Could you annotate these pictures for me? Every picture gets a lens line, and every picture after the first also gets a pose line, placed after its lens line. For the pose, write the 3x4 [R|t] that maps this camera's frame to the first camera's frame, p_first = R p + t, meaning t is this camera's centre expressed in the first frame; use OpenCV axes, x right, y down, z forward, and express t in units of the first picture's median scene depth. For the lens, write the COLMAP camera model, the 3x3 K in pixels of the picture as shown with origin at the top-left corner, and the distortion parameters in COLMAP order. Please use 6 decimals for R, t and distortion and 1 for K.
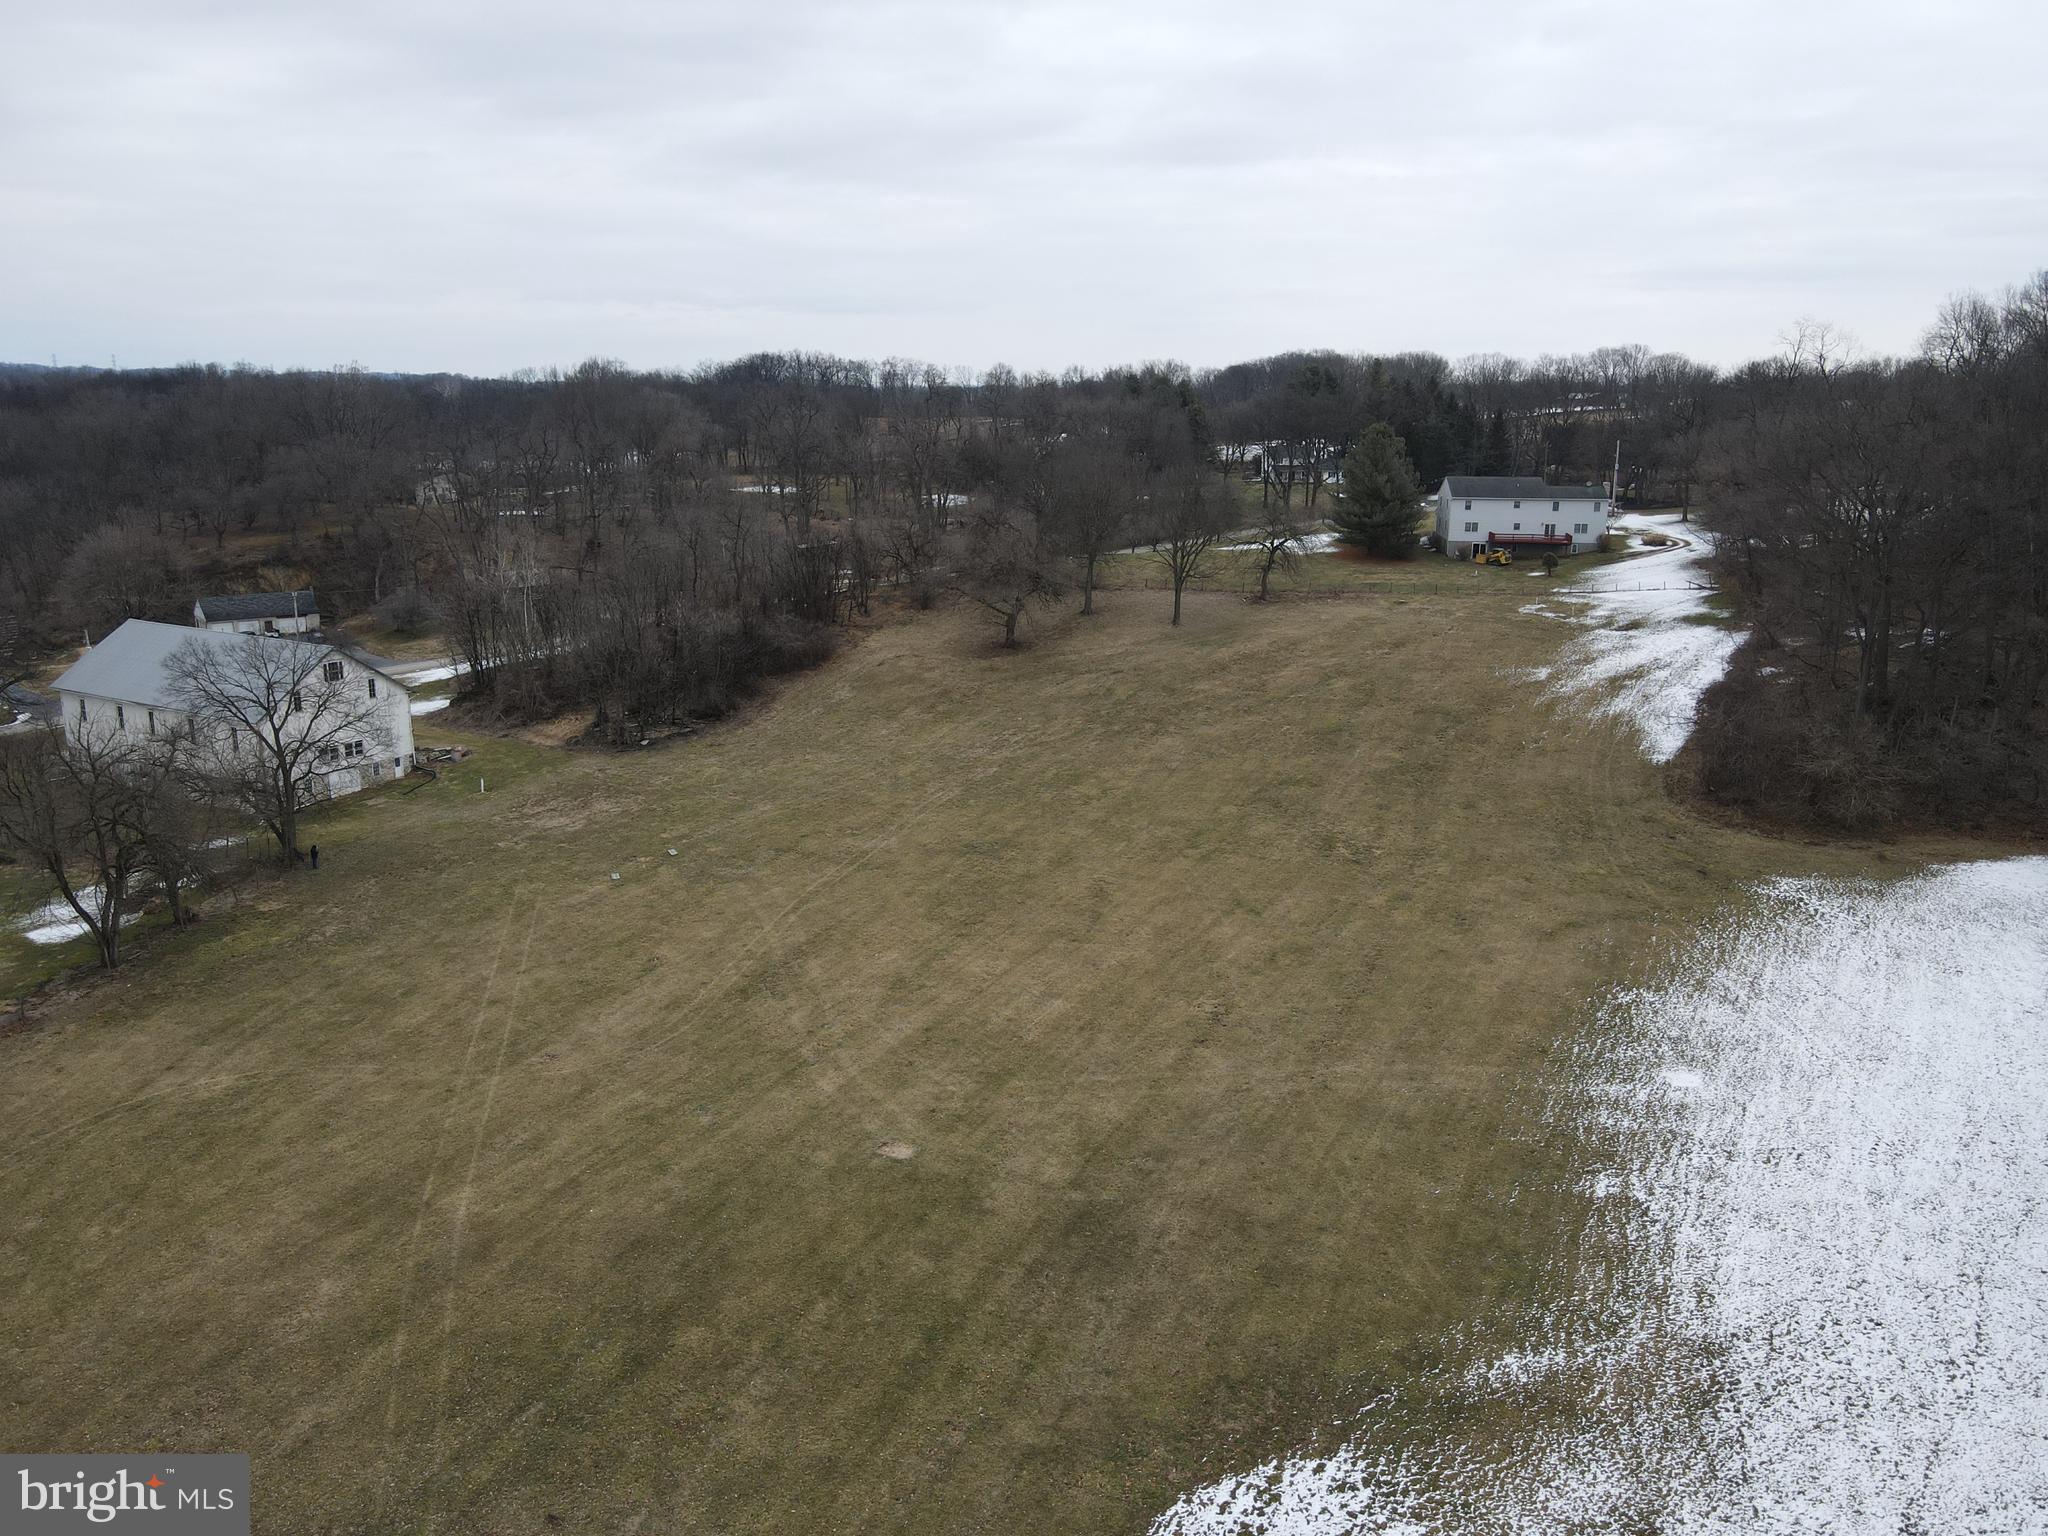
lens RADIAL K [[1511.1, 0, 1015.7], [0, 1511.1, 760.8], [0, 0, 1]] dist [-0.012476, 0.046594]
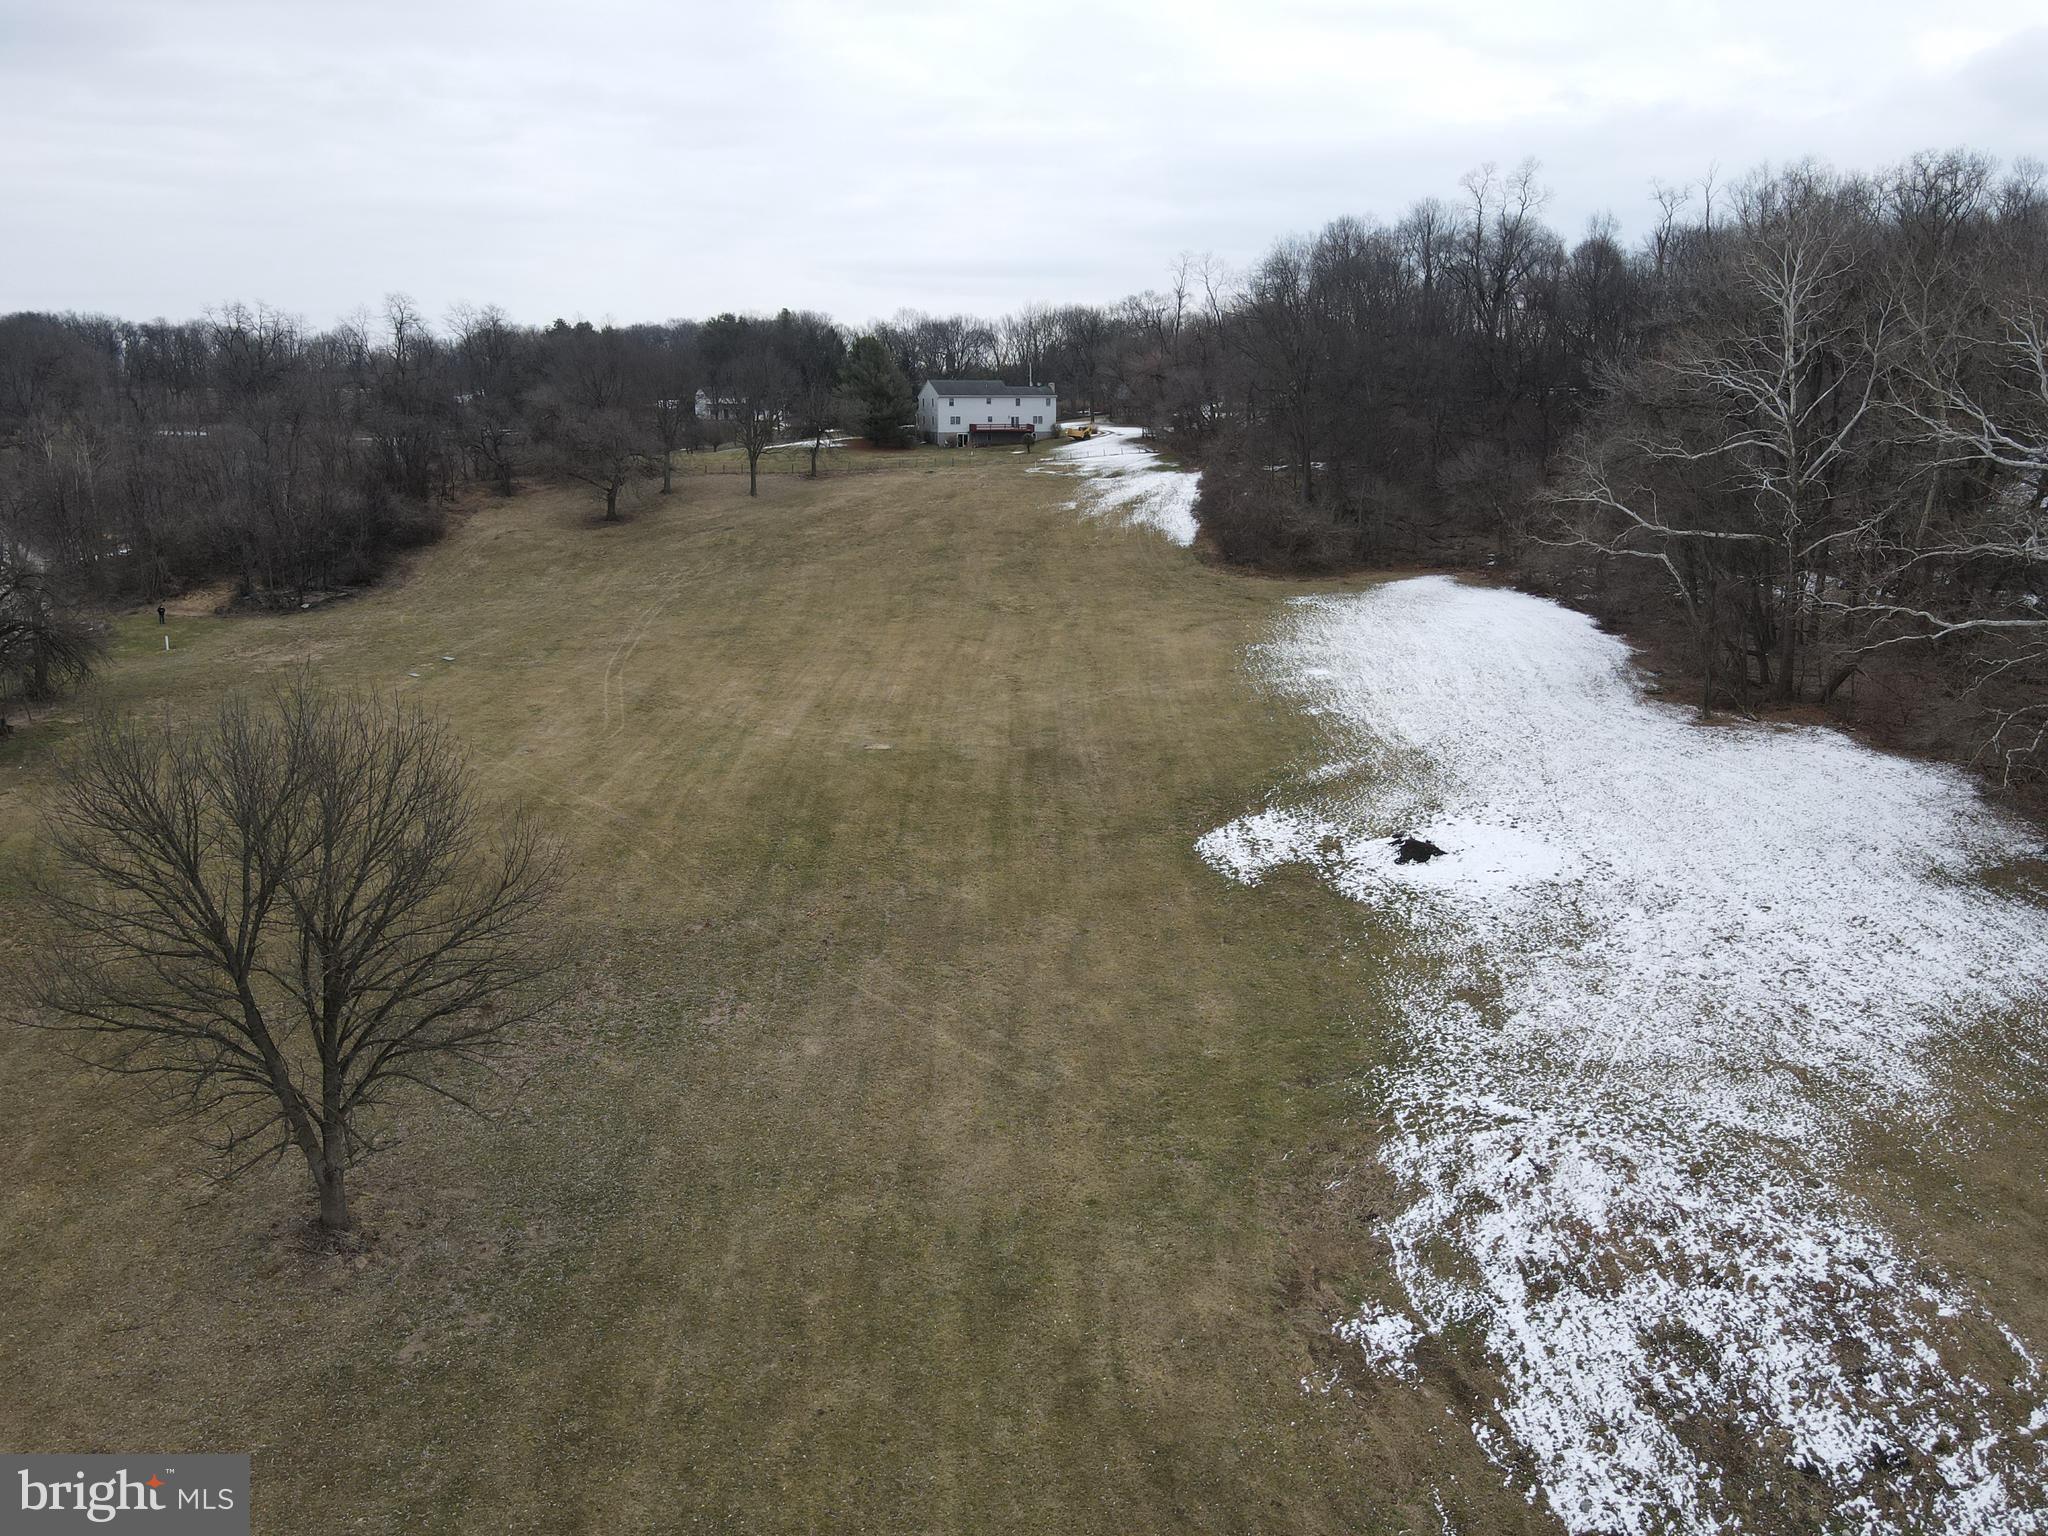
lens RADIAL K [[1509.1, 0, 1014.4], [0, 1509.1, 763.0], [0, 0, 1]] dist [-0.005886, 0.048894]
pose [[0.898272, -0.109150, 0.425669, -0.268033], [0.108360, 0.993768, 0.026154, 0.122343], [-0.425871, 0.022632, 0.904501, -0.137592]]
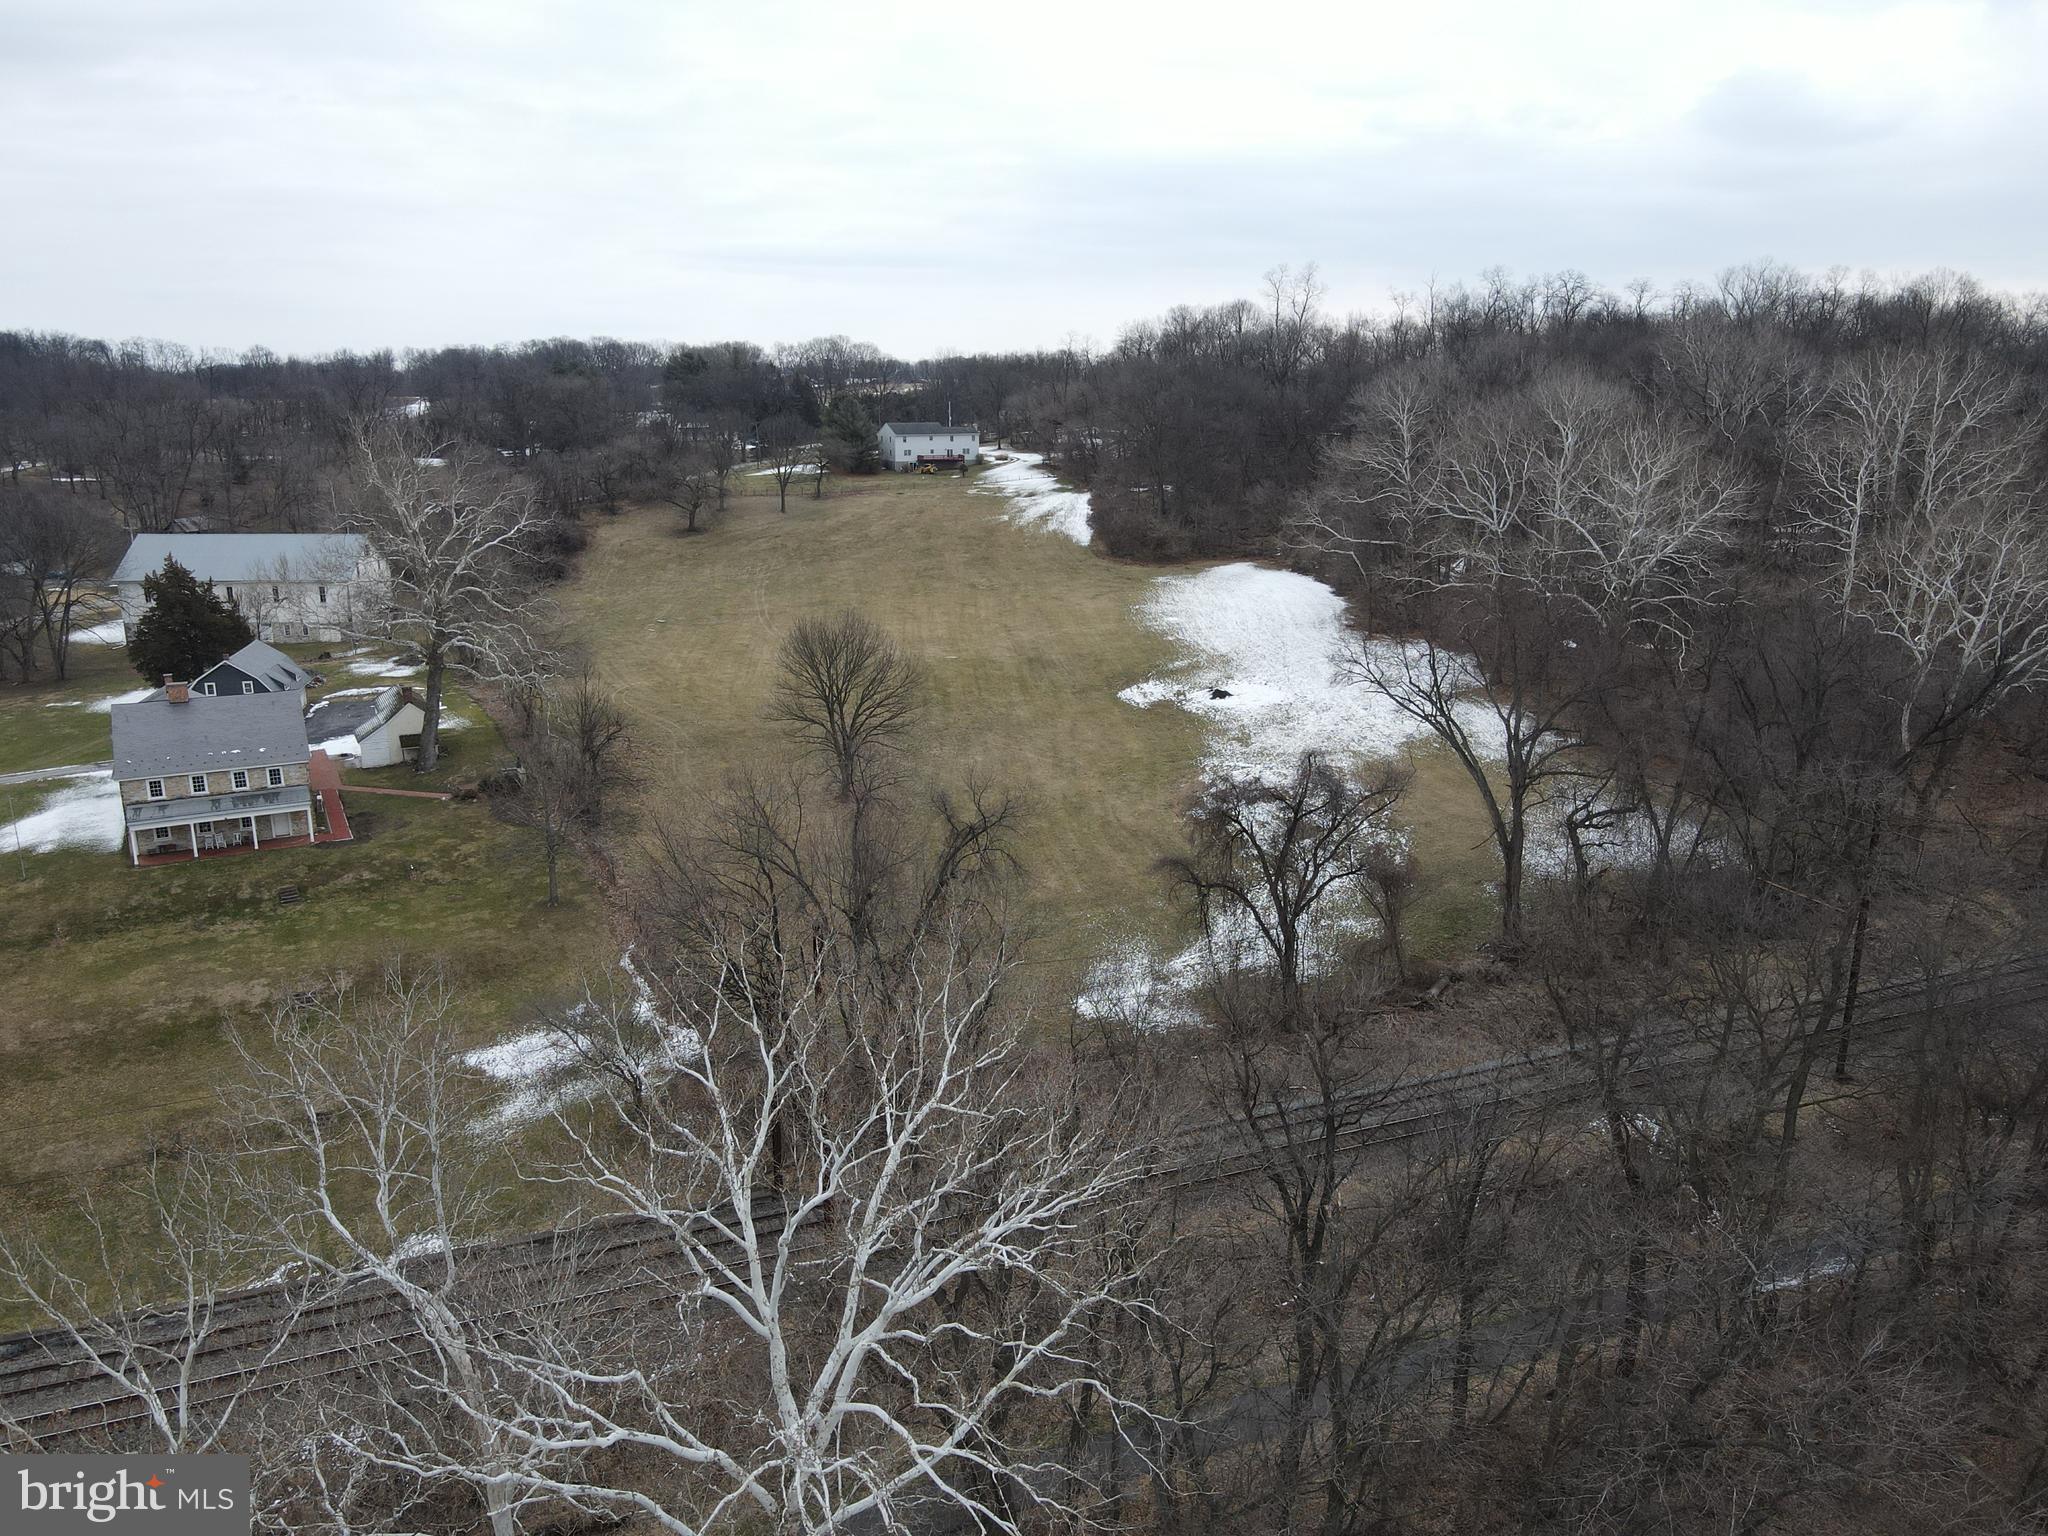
lens RADIAL K [[1509.1, 0, 1014.4], [0, 1509.1, 763.0], [0, 0, 1]] dist [-0.005886, 0.048894]
pose [[0.850820, -0.135952, 0.507566, -0.659462], [0.129691, 0.990398, 0.047881, 0.161088], [-0.509201, 0.025089, 0.860282, -0.647745]]
